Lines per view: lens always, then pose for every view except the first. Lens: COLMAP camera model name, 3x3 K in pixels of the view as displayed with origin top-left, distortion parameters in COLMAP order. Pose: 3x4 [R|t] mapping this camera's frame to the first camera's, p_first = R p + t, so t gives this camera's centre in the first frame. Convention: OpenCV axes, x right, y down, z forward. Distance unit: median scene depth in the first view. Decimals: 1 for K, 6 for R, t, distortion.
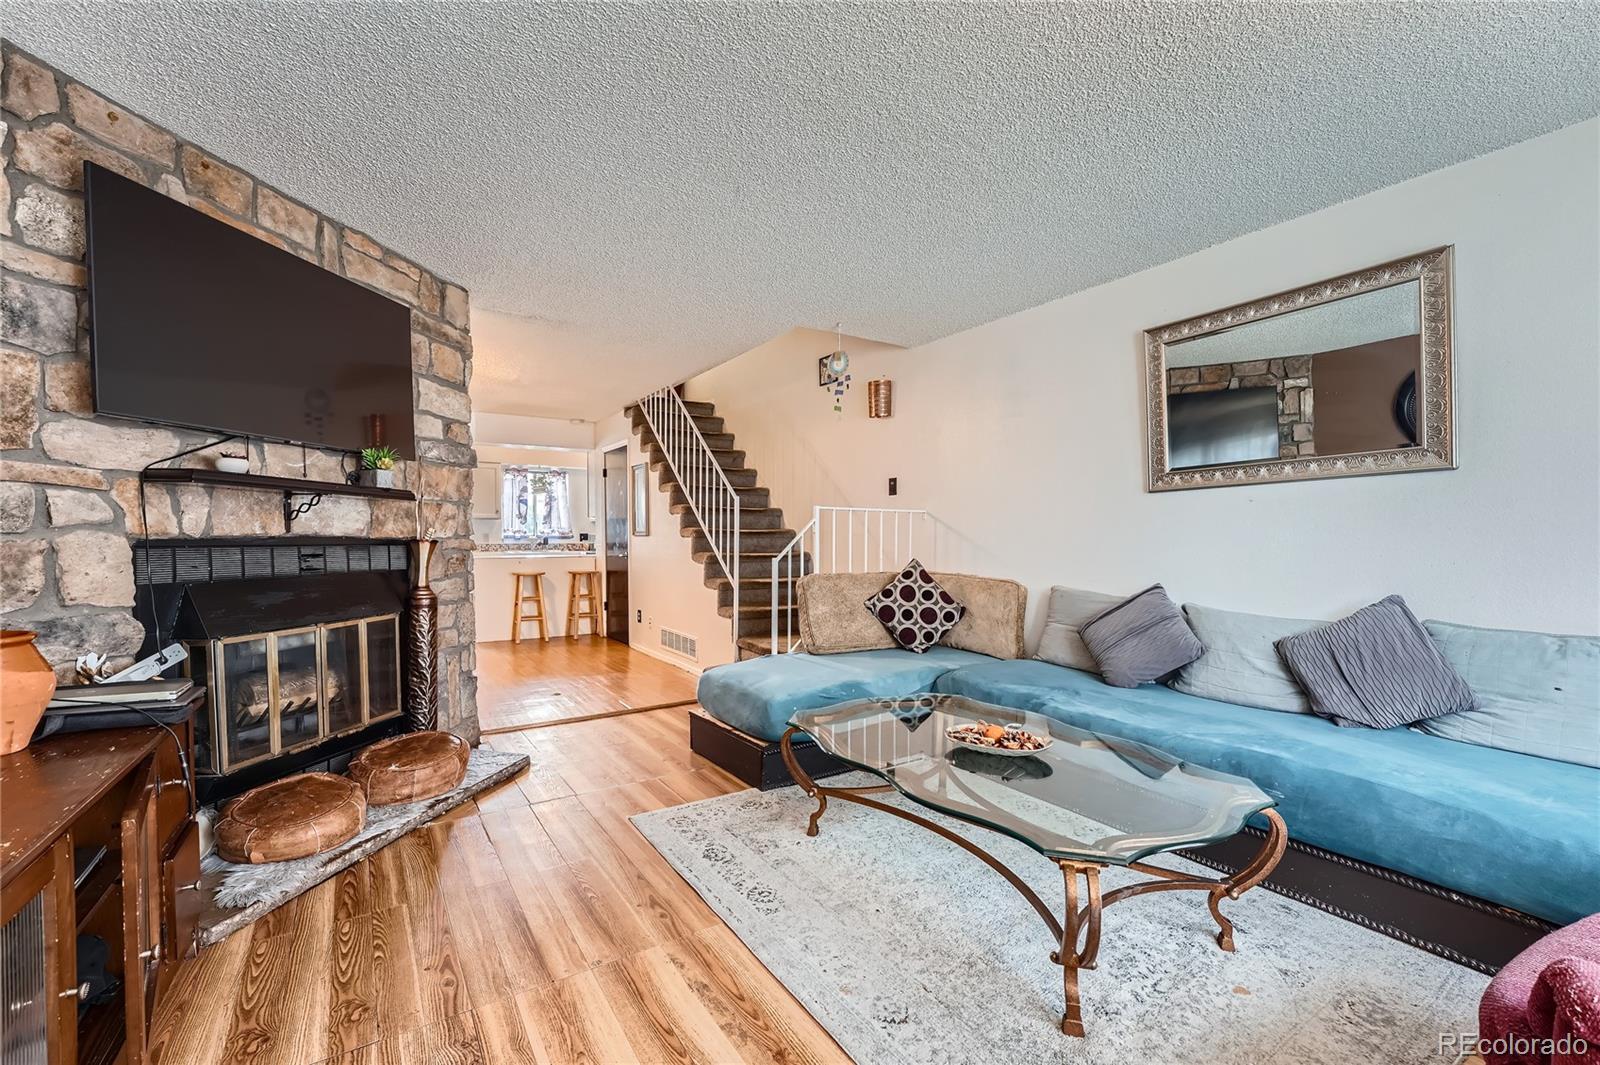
lens RADIAL K [[641.6, 0, 798.6], [0, 641.6, 537.0], [0, 0, 1]] dist [-0.000213, -0.000003]
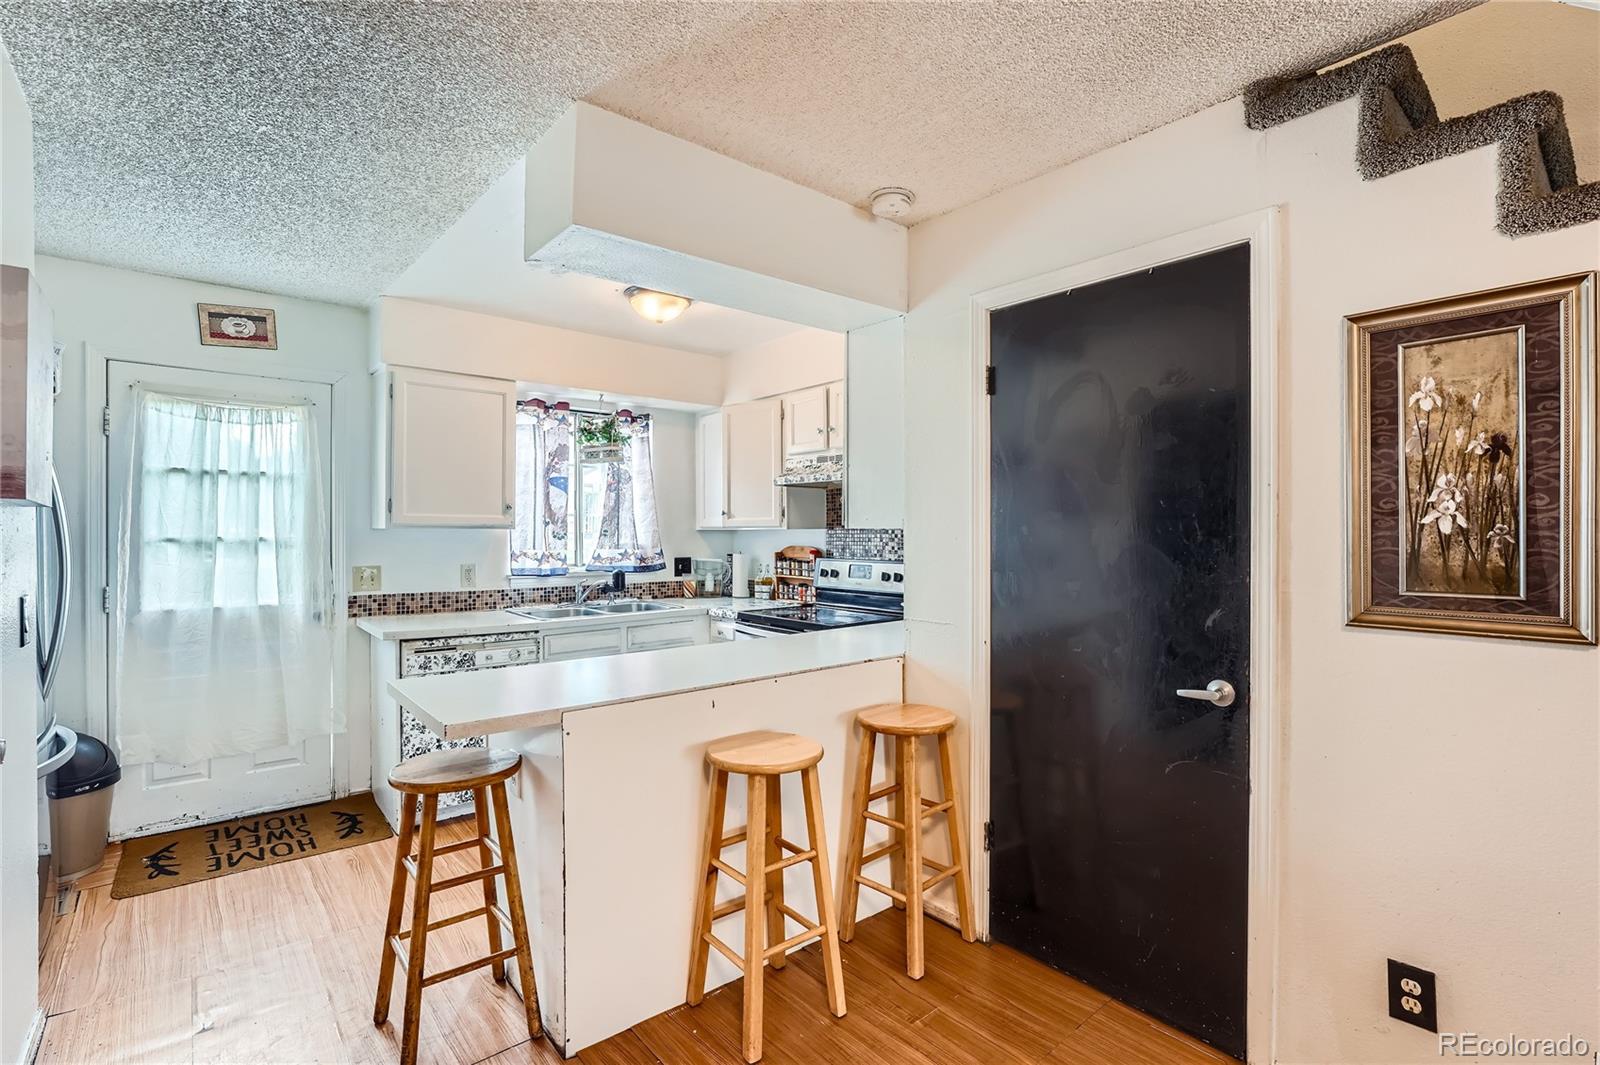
lens RADIAL K [[732.8, 0, 801.3], [0, 732.8, 527.8], [0, 0, 1]] dist [0.001712, 0.000187]
pose [[0.994273, -0.000352, 0.106866, -0.325744], [0.001222, 0.999967, -0.008072, -0.022897], [-0.106859, 0.008156, 0.994241, 0.524883]]
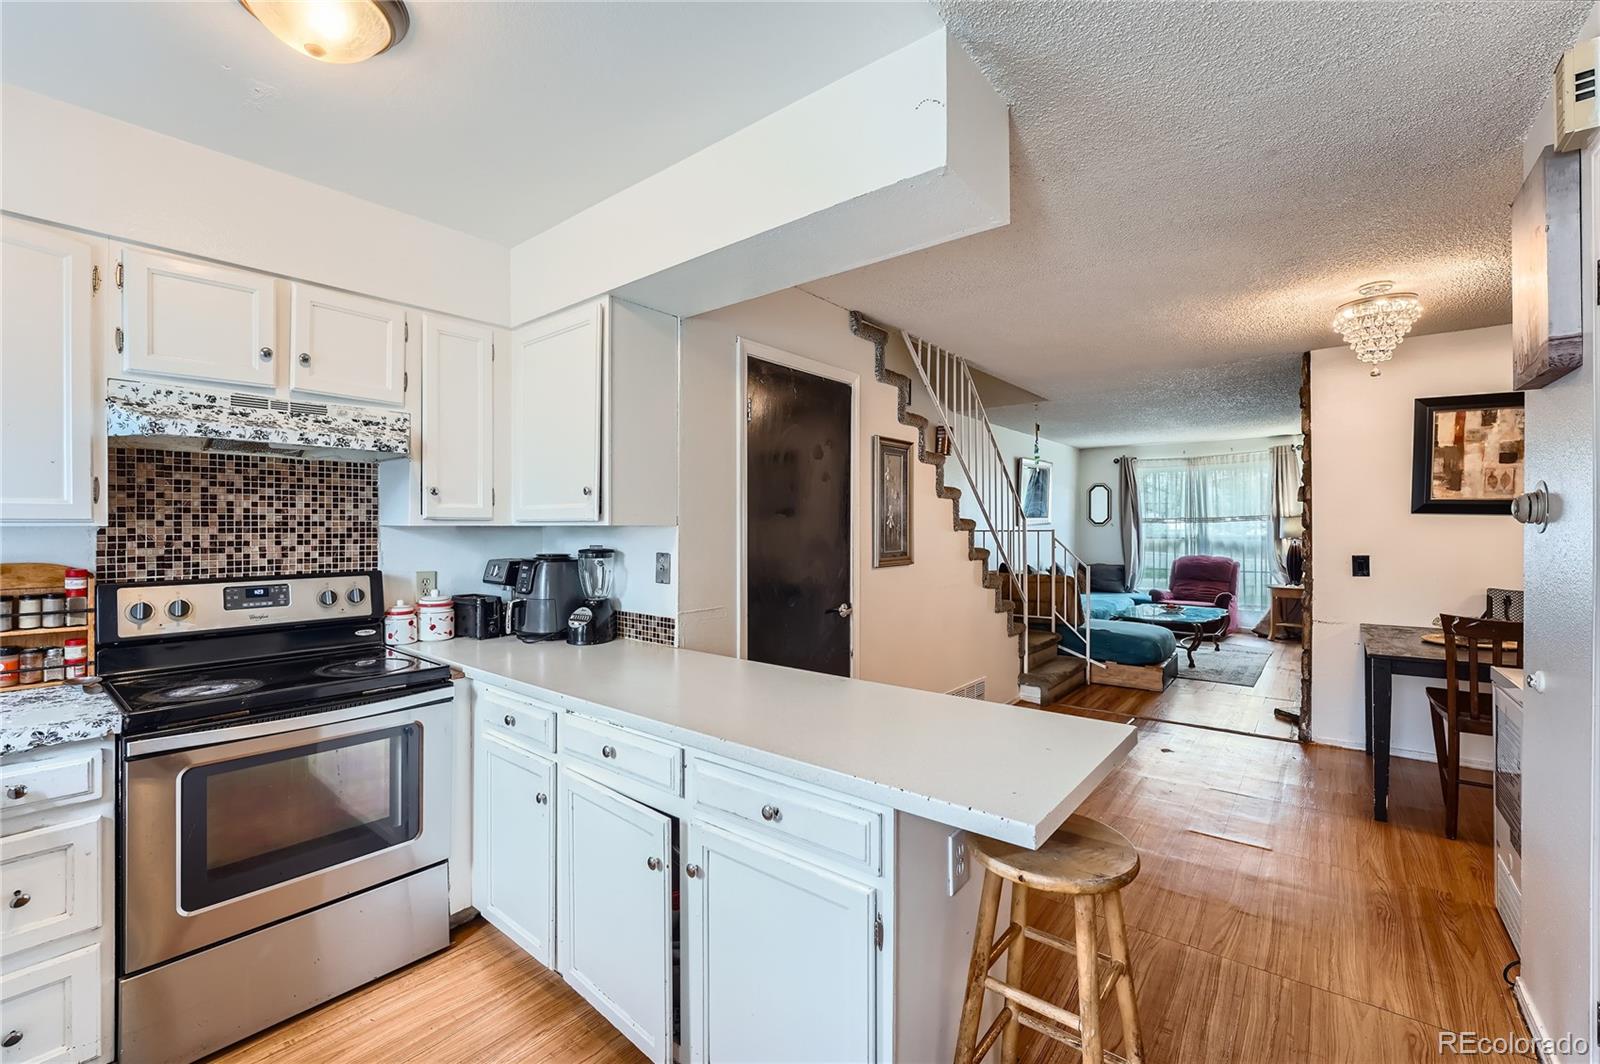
lens RADIAL K [[677.0, 0, 799.7], [0, 677.0, 529.5], [0, 0, 1]] dist [-0.001339, -0.000103]
pose [[-0.281742, 0.000644, 0.959490, -0.606081], [0.008896, 0.999959, 0.001941, -0.023286], [-0.959449, 0.009083, -0.281736, 0.950654]]
